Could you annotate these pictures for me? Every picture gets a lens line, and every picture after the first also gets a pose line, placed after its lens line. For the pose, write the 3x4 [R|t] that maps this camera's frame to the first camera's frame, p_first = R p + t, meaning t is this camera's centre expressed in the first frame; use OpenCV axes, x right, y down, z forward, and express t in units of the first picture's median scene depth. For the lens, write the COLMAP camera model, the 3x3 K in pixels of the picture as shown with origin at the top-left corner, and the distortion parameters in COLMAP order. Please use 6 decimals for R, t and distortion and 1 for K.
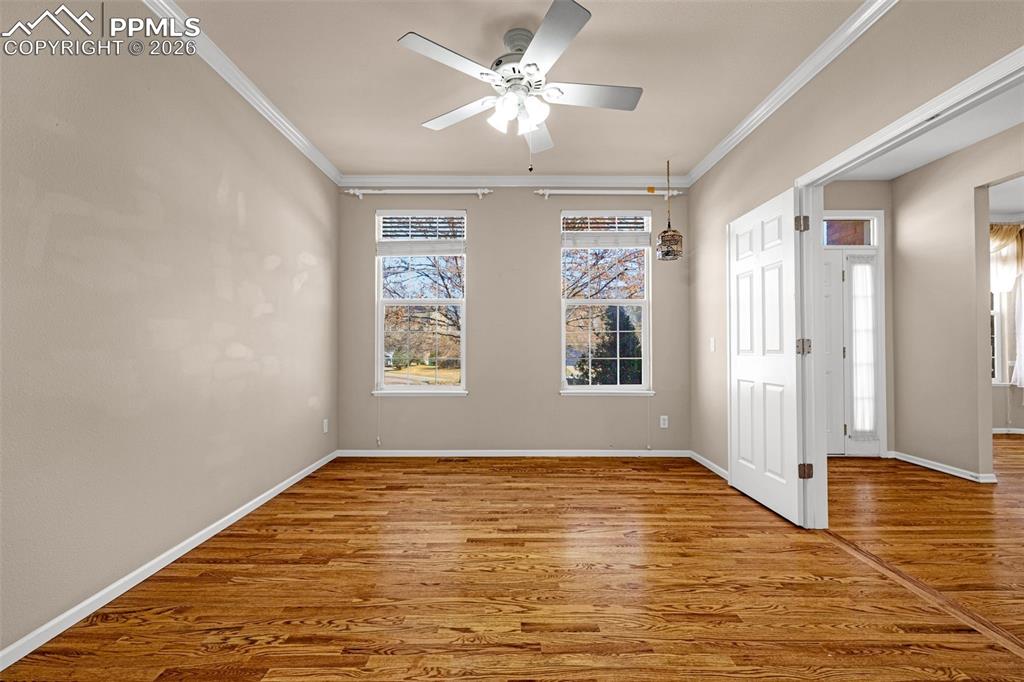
lens RADIAL K [[435.6, 0, 509.5], [0, 435.6, 342.1], [0, 0, 1]] dist [-0.000402, -0.000076]
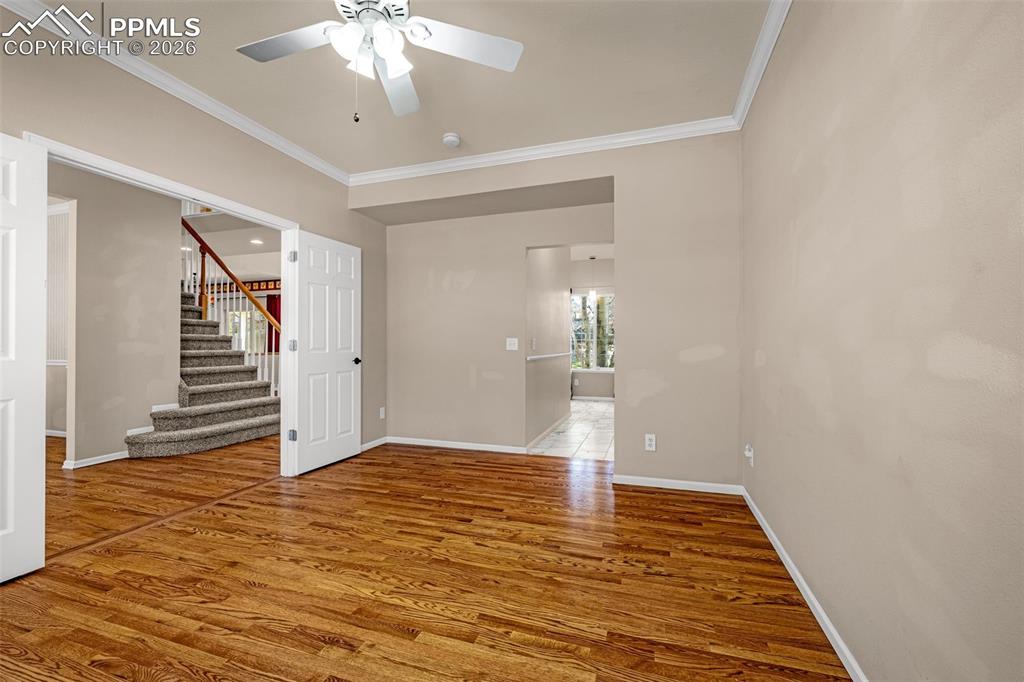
lens RADIAL K [[435.6, 0, 511.9], [0, 435.6, 343.1], [0, 0, 1]] dist [-0.000402, -0.000076]
pose [[-0.949927, 0.001723, 0.312467, -0.581462], [-0.004166, 0.999826, -0.018177, 0.021128], [-0.312444, -0.018569, -0.949755, 2.083529]]
